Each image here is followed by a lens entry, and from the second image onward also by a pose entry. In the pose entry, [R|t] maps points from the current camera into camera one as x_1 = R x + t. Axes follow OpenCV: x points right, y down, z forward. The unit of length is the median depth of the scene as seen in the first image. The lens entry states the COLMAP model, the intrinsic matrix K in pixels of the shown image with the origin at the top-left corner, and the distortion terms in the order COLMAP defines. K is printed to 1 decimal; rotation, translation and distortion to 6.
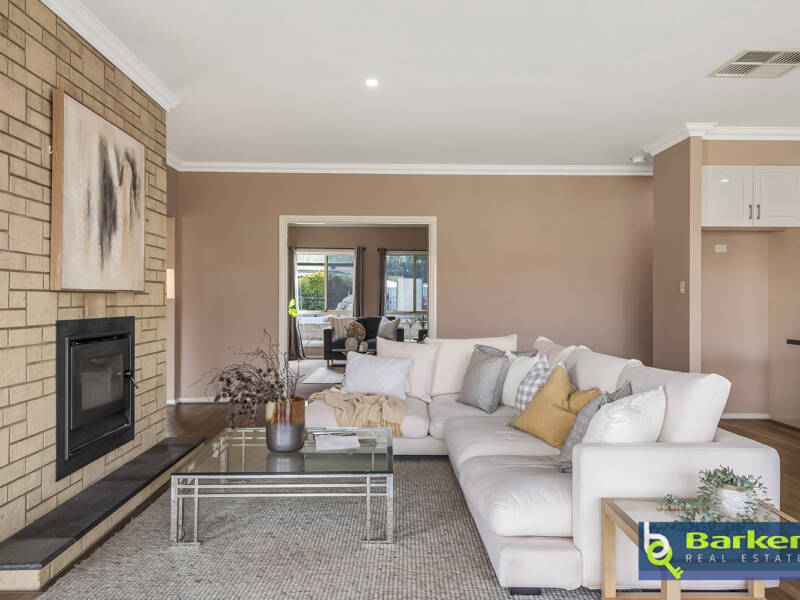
lens RADIAL K [[668.0, 0, 400.4], [0, 668.0, 295.7], [0, 0, 1]] dist [0.027514, -0.012340]
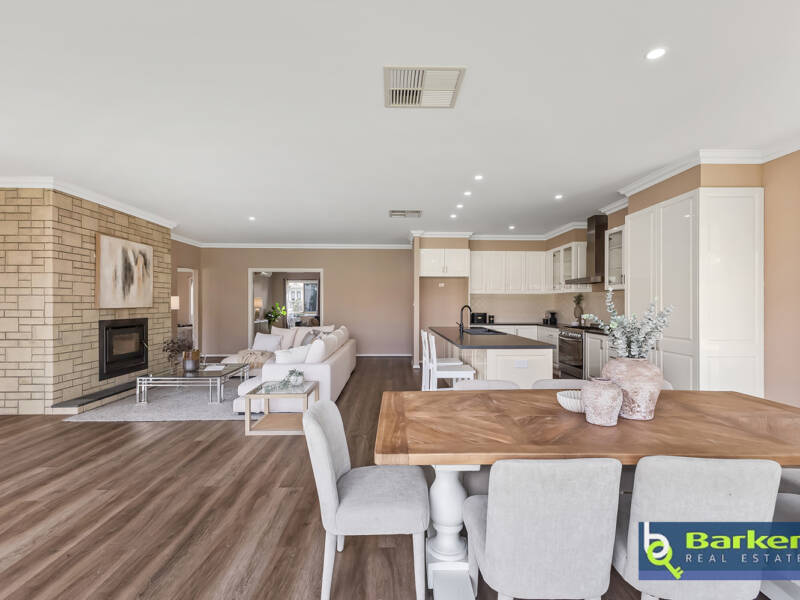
lens RADIAL K [[391.3, 0, 398.8], [0, 391.3, 303.8], [0, 0, 1]] dist [0.003895, 0.000978]
pose [[0.999982, -0.000910, -0.005852, 0.637508], [0.000960, 0.999963, 0.008534, -0.037539], [0.005844, -0.008540, 0.999946, -0.501525]]
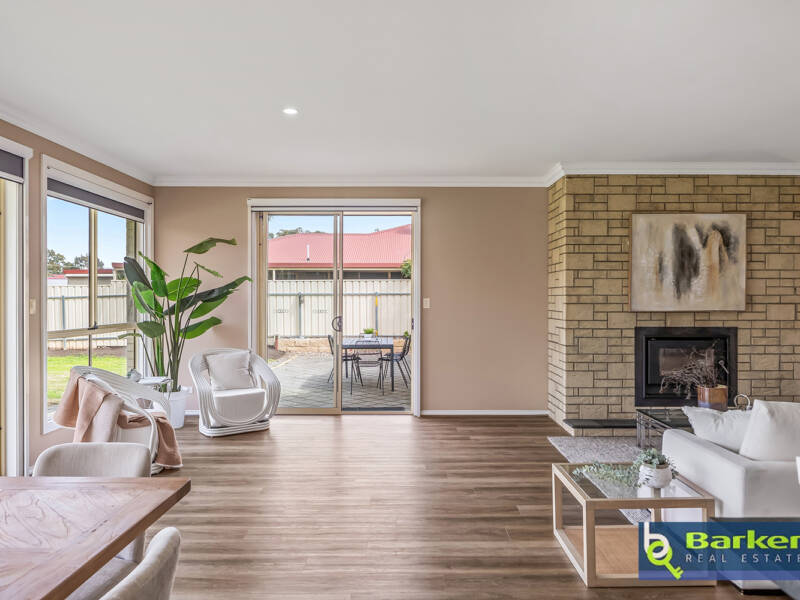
lens RADIAL K [[545.8, 0, 400.3], [0, 545.8, 302.1], [0, 0, 1]] dist [0.001000, 0.000705]
pose [[-0.020268, 0.002844, -0.999791, 1.079073], [0.007517, 0.999968, 0.002692, -0.043912], [0.999766, -0.007461, -0.020289, 0.314472]]
